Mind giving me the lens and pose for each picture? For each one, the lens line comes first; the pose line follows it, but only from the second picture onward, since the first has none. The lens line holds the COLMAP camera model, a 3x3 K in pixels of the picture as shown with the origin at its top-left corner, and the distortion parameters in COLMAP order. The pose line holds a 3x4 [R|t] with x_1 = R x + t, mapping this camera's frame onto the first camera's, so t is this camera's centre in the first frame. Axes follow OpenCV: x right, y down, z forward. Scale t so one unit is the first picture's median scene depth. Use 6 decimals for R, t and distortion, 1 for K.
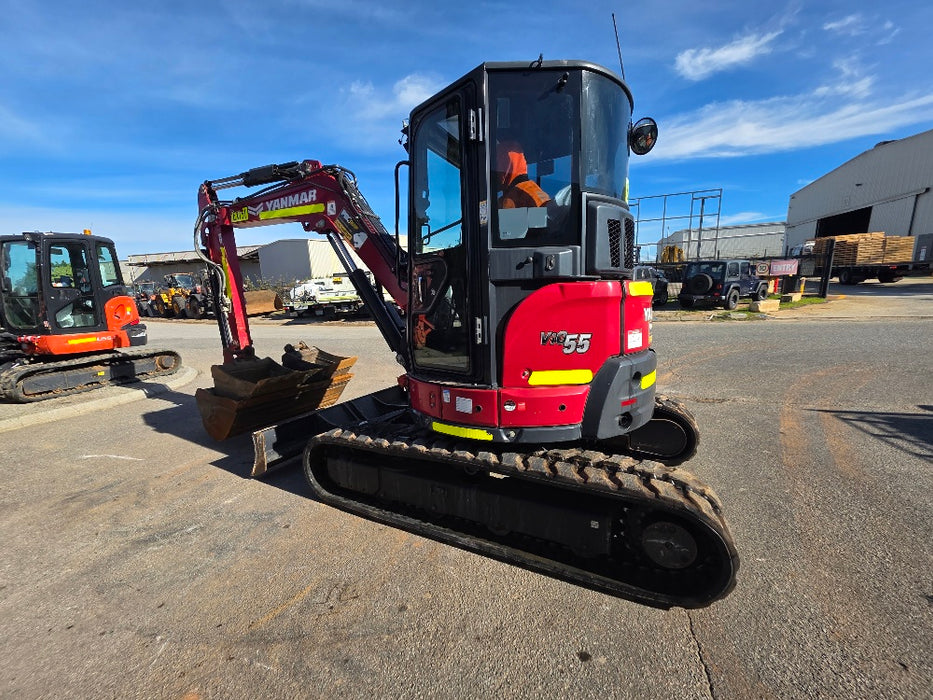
lens RADIAL K [[368.1, 0, 456.6], [0, 368.1, 359.9], [0, 0, 1]] dist [0.001441, 0.000628]
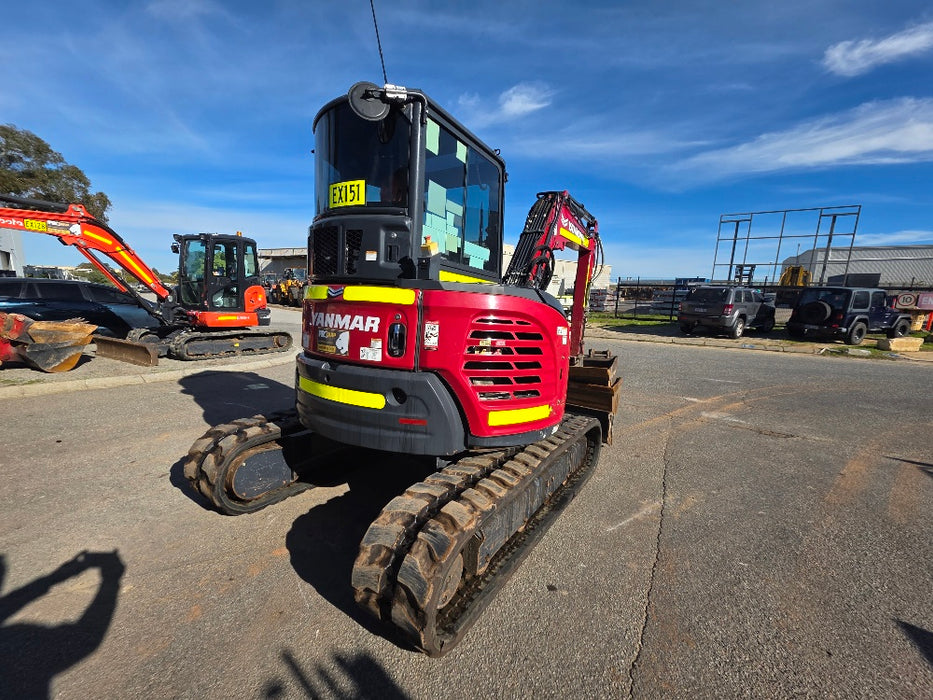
lens RADIAL K [[368.4, 0, 458.8], [0, 368.4, 360.5], [0, 0, 1]] dist [0.001649, -0.000285]
pose [[0.972949, 0.106803, -0.204848, 0.023775], [-0.109562, 0.993978, -0.002143, 0.004546], [0.203385, 0.024529, 0.978791, -0.042621]]
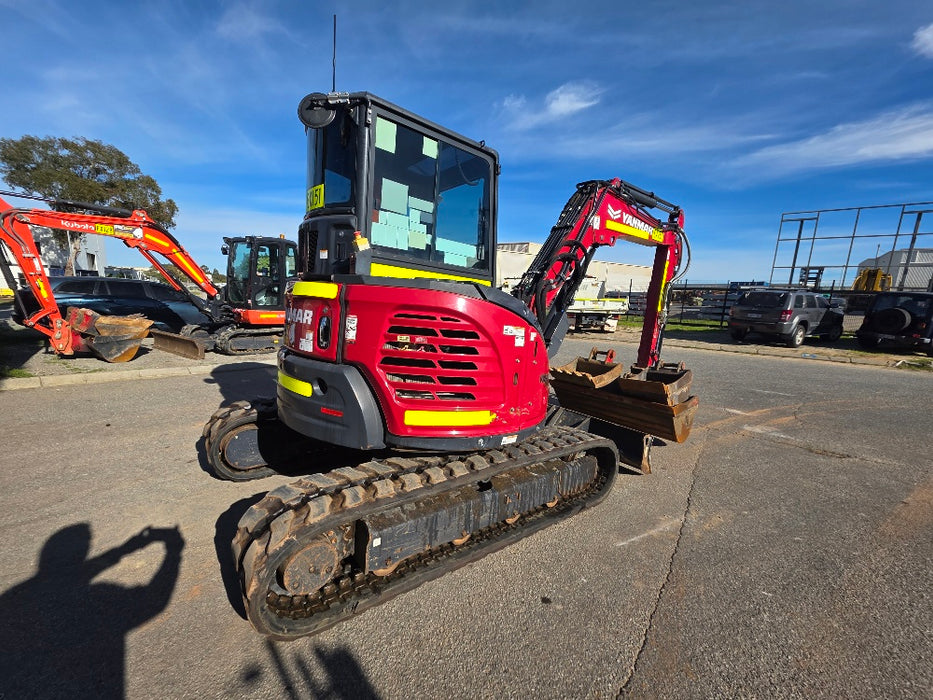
lens RADIAL K [[369.4, 0, 460.0], [0, 369.4, 359.5], [0, 0, 1]] dist [0.000741, 0.000152]
pose [[0.944098, 0.131826, -0.302161, 0.039347], [-0.137567, 0.990490, 0.002305, 0.003209], [0.299591, 0.039392, 0.953254, -0.037077]]
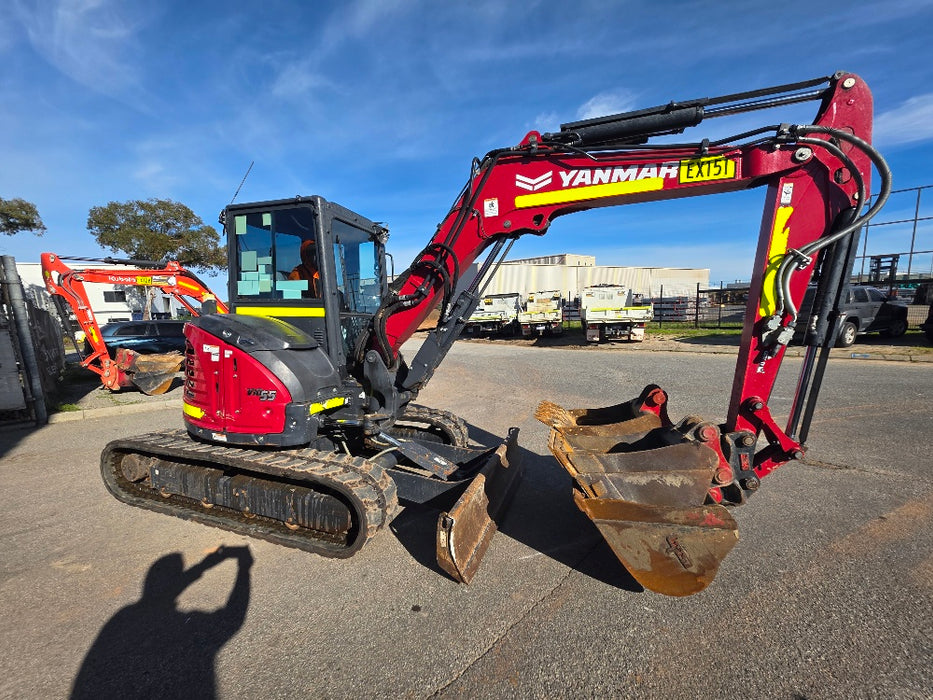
lens RADIAL K [[371.4, 0, 463.0], [0, 371.4, 351.2], [0, 0, 1]] dist [0.002019, 0.000096]
pose [[0.905937, 0.060105, -0.419125, 0.116000], [-0.090396, 0.994507, -0.052772, -0.007235], [0.413650, 0.085695, 0.906394, -0.025882]]
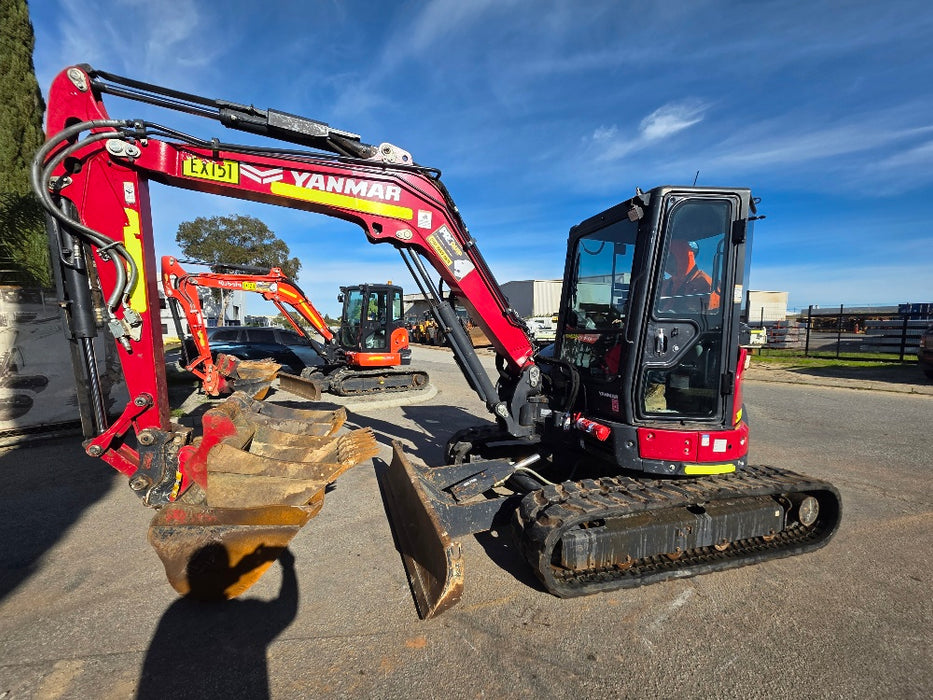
lens RADIAL K [[369.5, 0, 460.9], [0, 369.5, 366.2], [0, 0, 1]] dist [0.003215, -0.000115]
pose [[0.849273, 0.099558, -0.518483, -0.000479], [-0.142646, 0.988805, -0.043787, -0.002661], [0.508319, 0.111146, 0.853966, -0.018693]]
